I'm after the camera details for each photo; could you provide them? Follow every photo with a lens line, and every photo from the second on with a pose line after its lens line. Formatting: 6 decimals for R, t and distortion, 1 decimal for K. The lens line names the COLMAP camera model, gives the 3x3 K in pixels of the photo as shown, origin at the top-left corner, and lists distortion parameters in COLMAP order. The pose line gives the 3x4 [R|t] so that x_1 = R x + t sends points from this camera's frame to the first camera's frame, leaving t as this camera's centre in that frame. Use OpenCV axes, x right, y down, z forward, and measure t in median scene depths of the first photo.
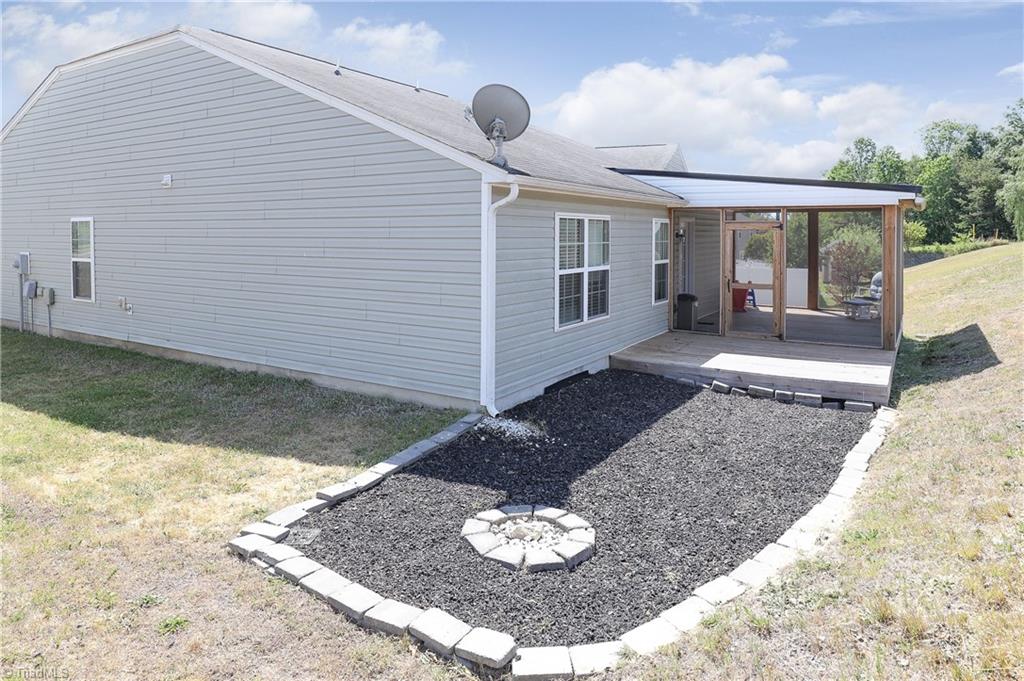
lens RADIAL K [[615.8, 0, 486.7], [0, 615.8, 253.8], [0, 0, 1]] dist [-0.001317, -0.002502]
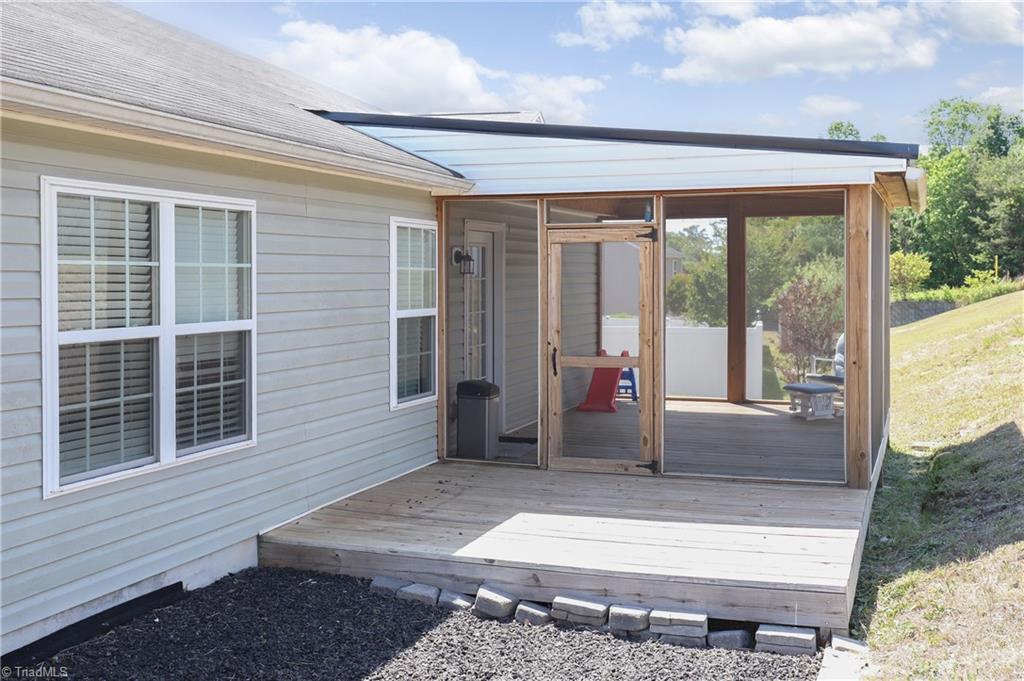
lens RADIAL K [[1014.0, 0, 511.3], [0, 1014.0, 332.5], [0, 0, 1]] dist [0.047250, 0.000000]
pose [[0.973461, -0.017937, 0.228150, 0.224274], [0.013706, 0.999704, 0.020115, 0.016724], [-0.228443, -0.016454, 0.973418, 0.307151]]
